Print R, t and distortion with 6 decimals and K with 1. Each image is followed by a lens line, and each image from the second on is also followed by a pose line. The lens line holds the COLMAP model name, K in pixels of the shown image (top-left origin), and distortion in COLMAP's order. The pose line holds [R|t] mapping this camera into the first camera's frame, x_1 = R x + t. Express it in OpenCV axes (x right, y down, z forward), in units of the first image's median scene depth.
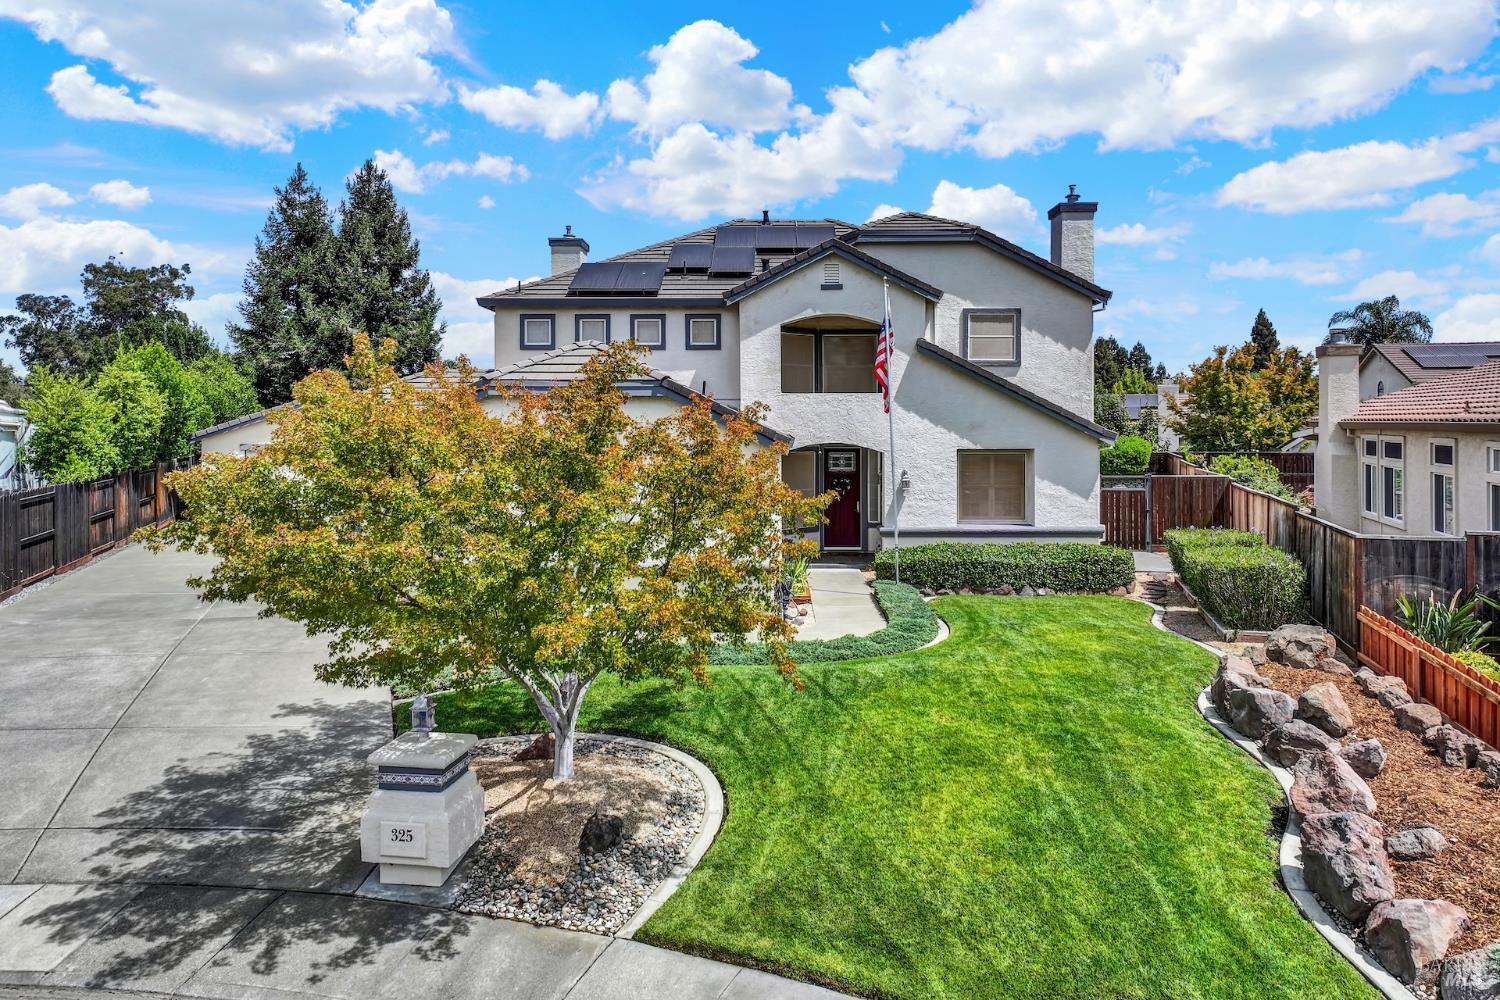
lens RADIAL K [[1050.6, 0, 750.5], [0, 1050.6, 440.2], [0, 0, 1]] dist [-0.022918, 0.032498]
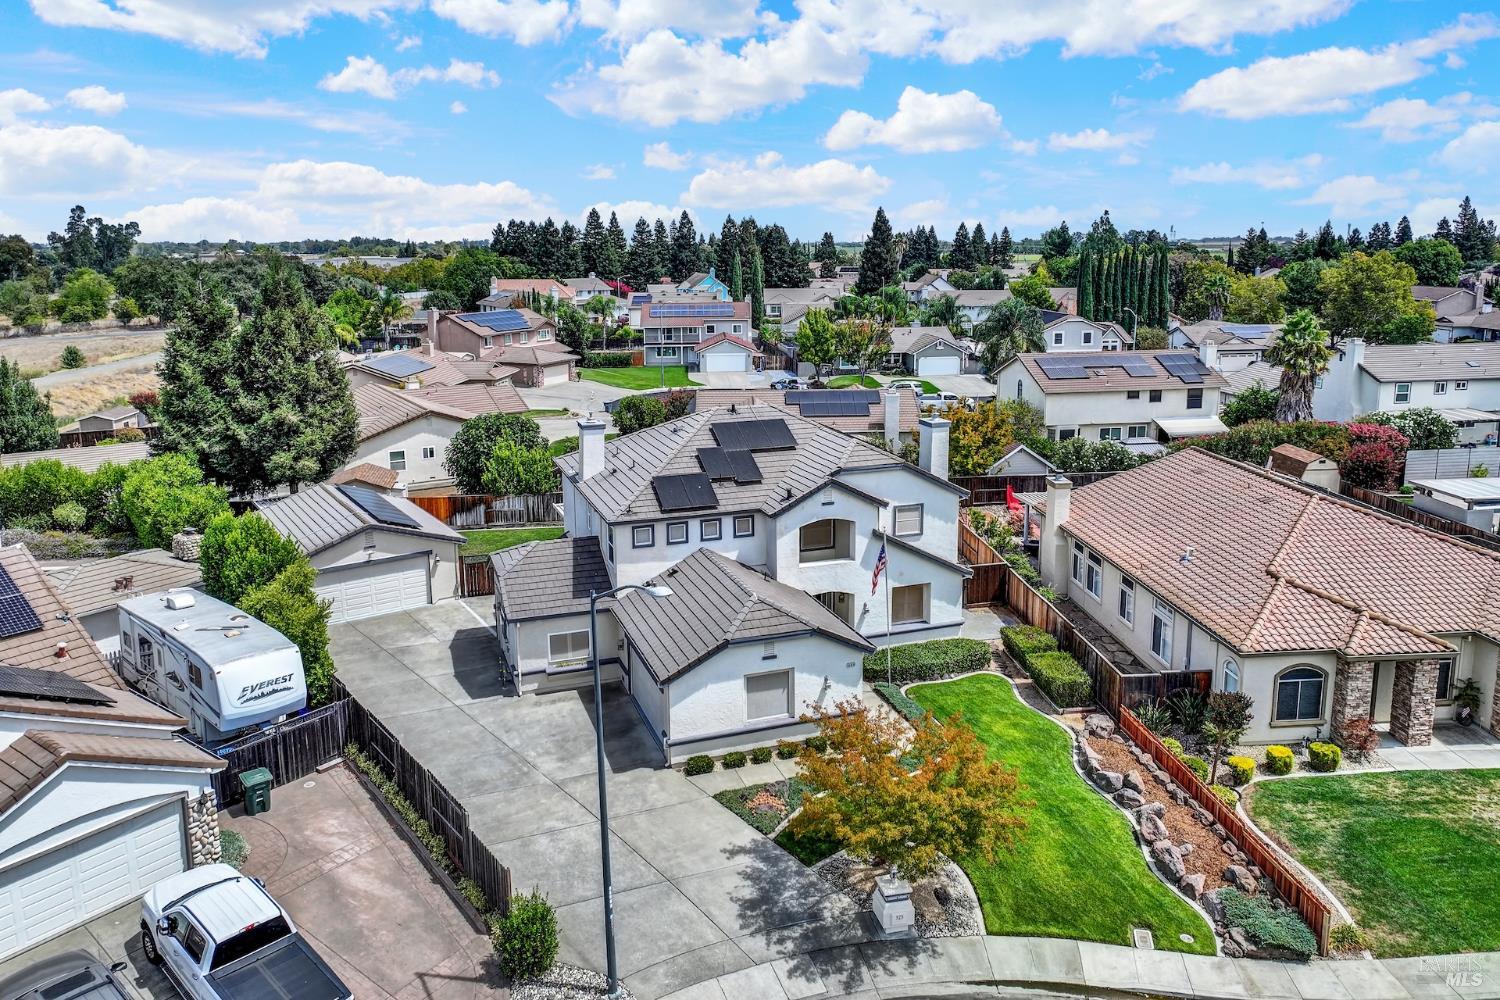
lens RADIAL K [[1050.6, 0, 750.5], [0, 1050.6, 440.2], [0, 0, 1]] dist [-0.022918, 0.032498]
pose [[0.932081, -0.068034, 0.355803, -0.628912], [0.007824, 0.985757, 0.167995, -0.529675], [-0.362165, -0.153801, 0.919338, -0.484372]]
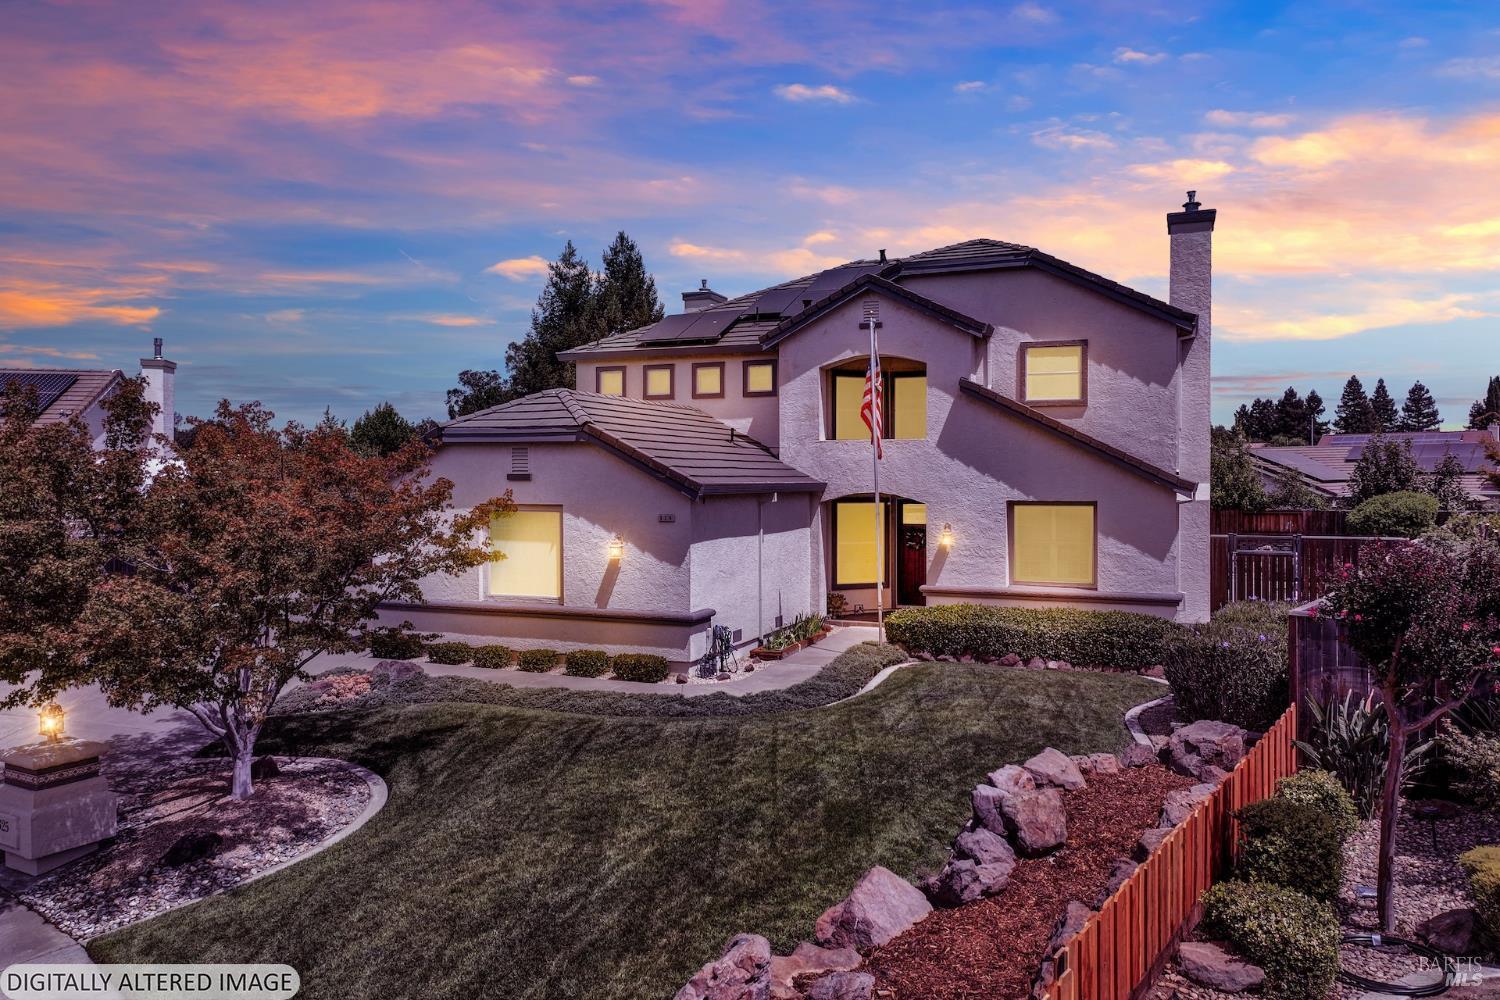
lens RADIAL K [[1047.3, 0, 750.0], [0, 1047.3, 500.0], [0, 0, 1]] dist [-0.028970, 0.043497]
pose [[0.931212, 0.008512, -0.364378, 0.317845], [-0.007715, 0.999964, 0.003641, 0.006530], [0.364396, -0.000579, 0.931244, 0.094854]]
